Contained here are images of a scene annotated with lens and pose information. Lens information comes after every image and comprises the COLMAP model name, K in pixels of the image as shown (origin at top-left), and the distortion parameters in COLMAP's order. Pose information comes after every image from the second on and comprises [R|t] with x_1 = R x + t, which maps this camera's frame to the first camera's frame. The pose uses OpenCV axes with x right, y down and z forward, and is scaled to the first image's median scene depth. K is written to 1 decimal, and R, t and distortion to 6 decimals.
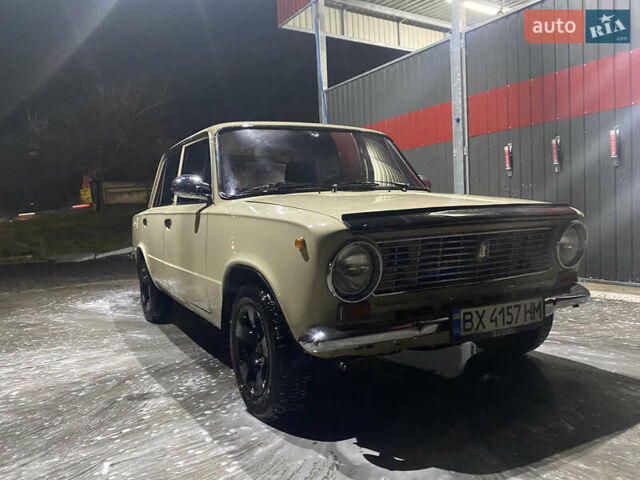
lens RADIAL K [[498.1, 0, 315.3], [0, 498.1, 238.7], [0, 0, 1]] dist [0.005489, -0.000636]
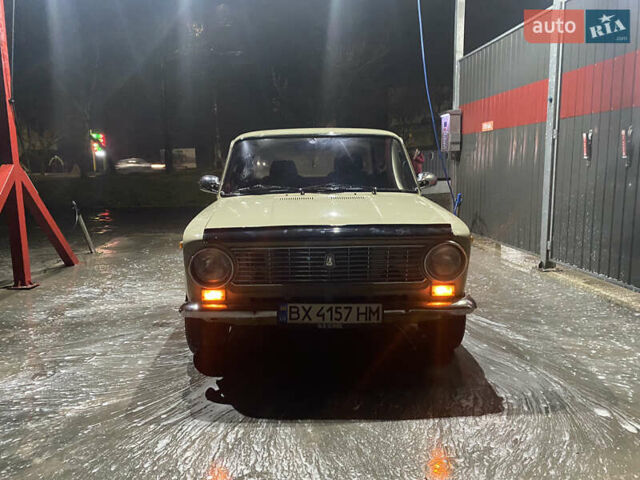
lens RADIAL K [[500.6, 0, 309.3], [0, 500.6, 229.2], [0, 0, 1]] dist [0.095018, -0.230439]
pose [[0.877948, 0.094910, -0.469255, 0.893390], [-0.050314, 0.993016, 0.106709, -0.191782], [0.476106, -0.070075, 0.876592, -0.142808]]
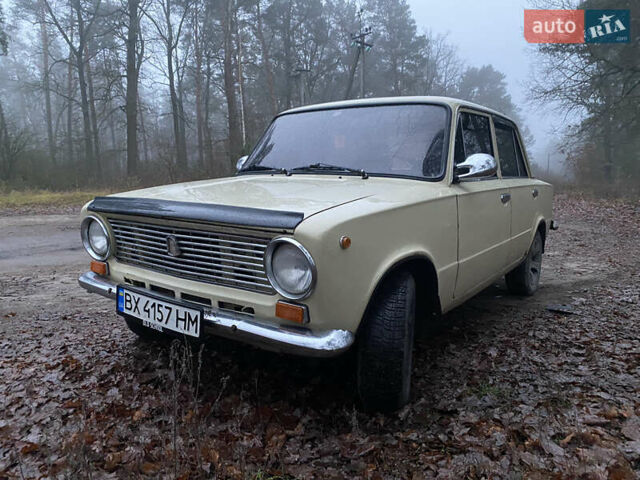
lens RADIAL K [[498.9, 0, 320.0], [0, 498.9, 240.0], [0, 0, 1]] dist [0.003078, 0.001634]
pose [[0.413565, 0.180822, -0.892338, 1.367753], [-0.091306, 0.983376, 0.156953, -0.173998], [0.905885, 0.016566, 0.423200, 0.852887]]
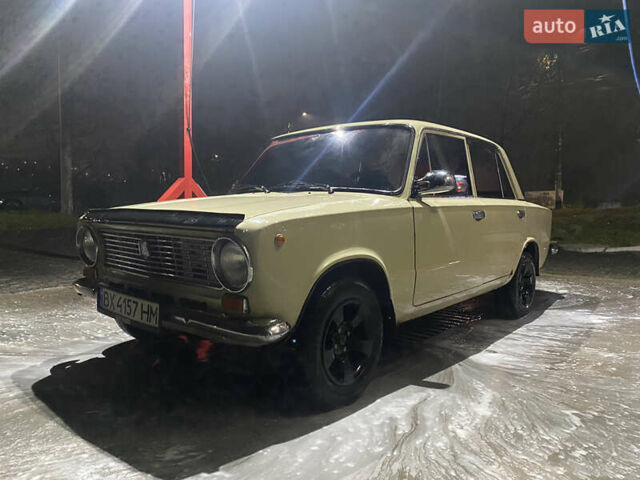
lens RADIAL K [[498.1, 0, 315.3], [0, 498.1, 238.7], [0, 0, 1]] dist [0.005489, -0.000636]
pose [[0.333495, 0.115768, -0.935617, 1.540509], [-0.087796, 0.991933, 0.091442, -0.137497], [0.938655, 0.051648, 0.340968, 0.988971]]
